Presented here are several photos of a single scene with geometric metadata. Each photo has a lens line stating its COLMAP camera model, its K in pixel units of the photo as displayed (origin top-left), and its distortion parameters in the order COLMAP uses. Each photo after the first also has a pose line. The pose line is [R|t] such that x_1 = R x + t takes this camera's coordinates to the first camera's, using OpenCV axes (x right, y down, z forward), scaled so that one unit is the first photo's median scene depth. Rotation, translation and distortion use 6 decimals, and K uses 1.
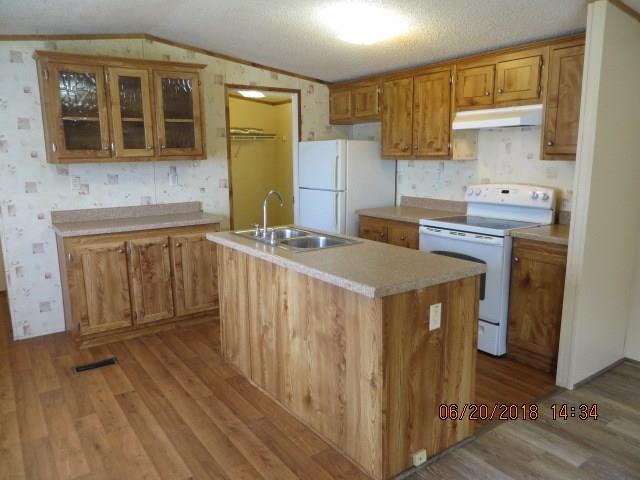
lens RADIAL K [[479.5, 0, 323.2], [0, 479.5, 241.7], [0, 0, 1]] dist [-0.015875, 0.002437]
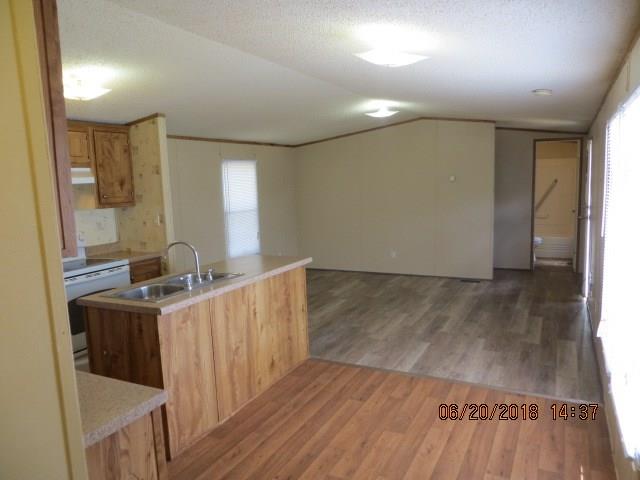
lens RADIAL K [[479.5, 0, 322.7], [0, 479.5, 240.9], [0, 0, 1]] dist [-0.015875, 0.002437]
pose [[-0.465999, -0.082503, 0.880930, -1.001730], [0.203222, 0.959044, 0.197320, -0.214160], [-0.861130, 0.270975, -0.430147, 1.023852]]
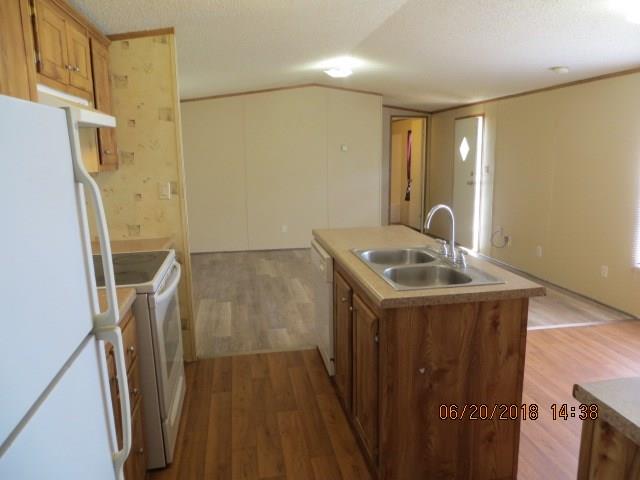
lens RADIAL K [[479.5, 0, 323.7], [0, 479.5, 241.8], [0, 0, 1]] dist [-0.015875, 0.002437]
pose [[-0.906531, -0.055139, 0.418522, -0.226013], [0.099851, 0.935291, 0.339501, -0.288380], [-0.410159, 0.349558, -0.842365, 1.522266]]
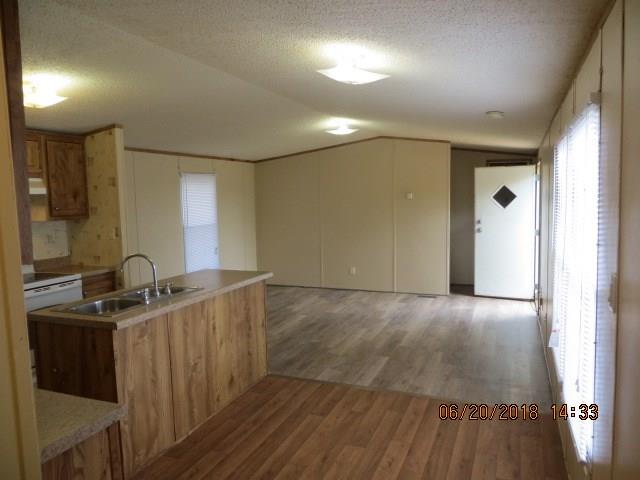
lens RADIAL K [[479.5, 0, 323.1], [0, 479.5, 241.0], [0, 0, 1]] dist [-0.015875, 0.002437]
pose [[-0.541148, -0.054216, 0.839178, -1.001116], [0.180882, 0.967056, 0.179119, -0.208769], [-0.821244, 0.248722, -0.513514, 1.032514]]
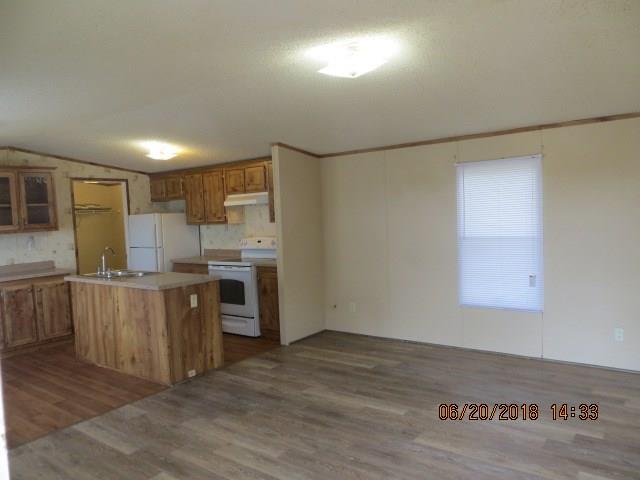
lens RADIAL K [[479.5, 0, 321.8], [0, 479.5, 239.7], [0, 0, 1]] dist [-0.015875, 0.002437]
pose [[0.951690, -0.050138, 0.302940, 0.090287], [0.089168, 0.989191, -0.116405, 0.114679], [-0.293829, 0.137794, 0.945874, -0.719801]]
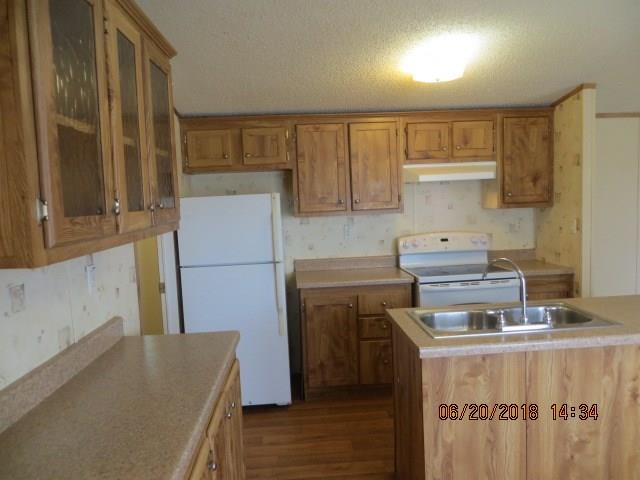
lens RADIAL K [[479.5, 0, 325.3], [0, 479.5, 242.9], [0, 0, 1]] dist [-0.015875, 0.002437]
pose [[0.517258, -0.085790, 0.851519, -0.740134], [0.187604, 0.982130, -0.015011, -0.146116], [-0.835014, 0.167513, 0.524109, 0.733330]]
